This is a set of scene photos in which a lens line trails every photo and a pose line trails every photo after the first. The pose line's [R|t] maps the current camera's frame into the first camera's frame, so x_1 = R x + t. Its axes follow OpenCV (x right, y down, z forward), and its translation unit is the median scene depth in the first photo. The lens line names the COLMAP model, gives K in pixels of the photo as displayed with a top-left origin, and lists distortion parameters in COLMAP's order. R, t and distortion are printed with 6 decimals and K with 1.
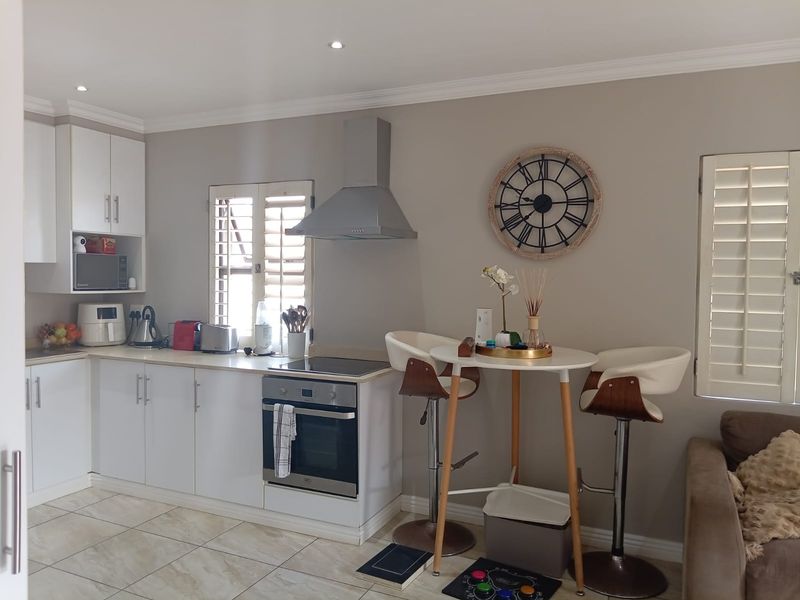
lens RADIAL K [[603.0, 0, 398.3], [0, 603.0, 296.6], [0, 0, 1]] dist [0.043219, -0.088614]
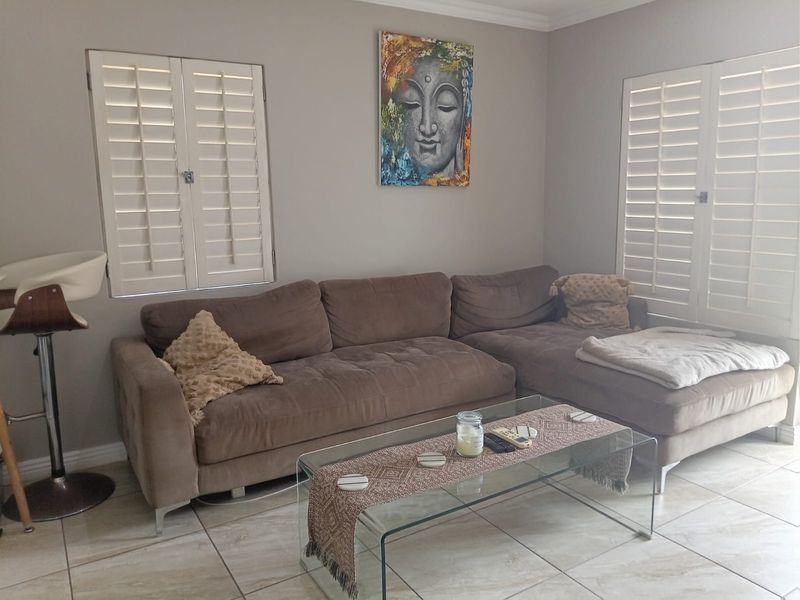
lens RADIAL K [[603.0, 0, 400.5], [0, 603.0, 295.9], [0, 0, 1]] dist [0.043219, -0.088614]
pose [[0.545334, -0.161420, 0.822530, -0.069049], [0.057628, 0.986180, 0.155329, 0.029286], [-0.836236, -0.037305, 0.547100, 0.044127]]
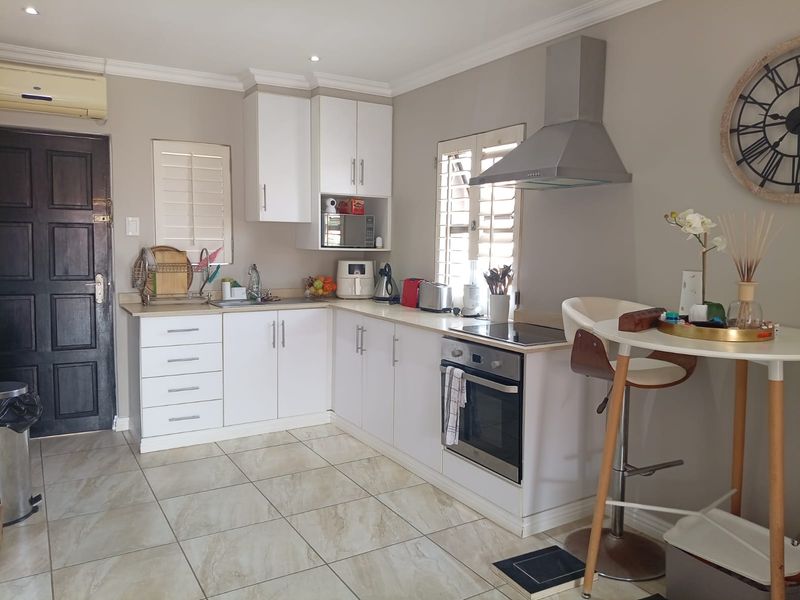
lens RADIAL K [[603.0, 0, 400.6], [0, 603.0, 297.2], [0, 0, 1]] dist [0.043219, -0.088614]
pose [[0.835997, 0.053925, -0.546078, 0.242025], [-0.027852, 0.998047, 0.055919, 0.019589], [0.548026, -0.031538, 0.835866, 0.179408]]
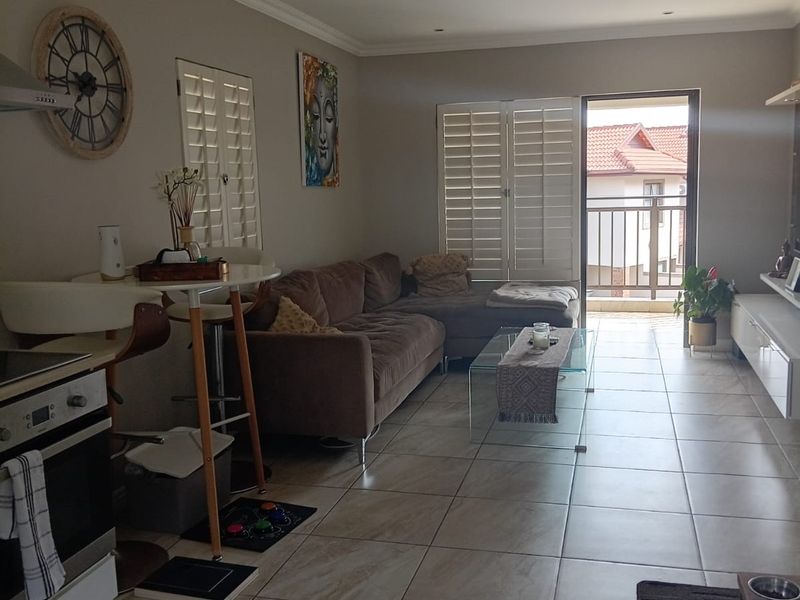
lens RADIAL K [[805.2, 0, 401.7], [0, 805.2, 300.6], [0, 0, 1]] dist [0.009565, 0.000000]
pose [[-0.172307, -0.148498, 0.973786, -0.841444], [0.067343, 0.984483, 0.162045, -0.024526], [-0.982739, 0.093499, -0.159633, 0.794385]]
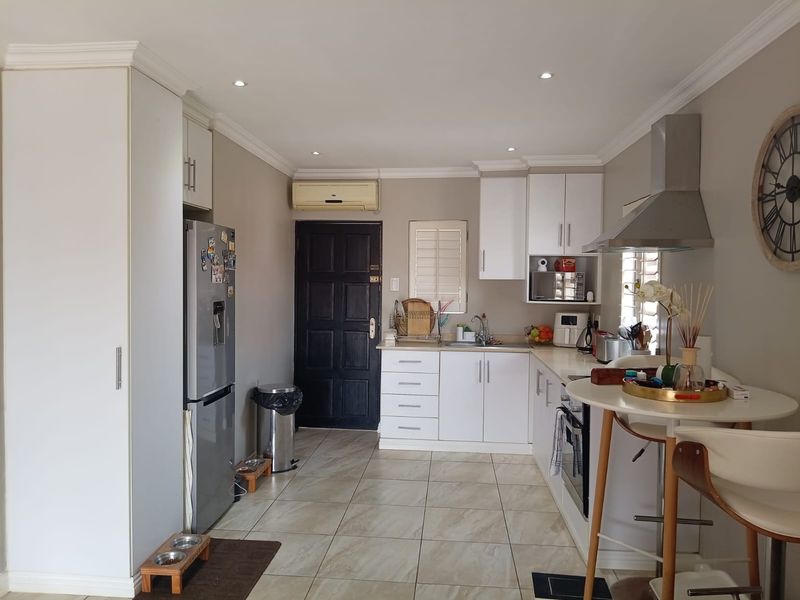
lens RADIAL K [[603.0, 0, 402.2], [0, 603.0, 296.9], [0, 0, 1]] dist [0.043219, -0.088614]
pose [[0.345806, 0.021201, -0.938067, 0.718846], [-0.043169, 0.999046, 0.006666, -0.017877], [0.937313, 0.038190, 0.346391, 0.355483]]
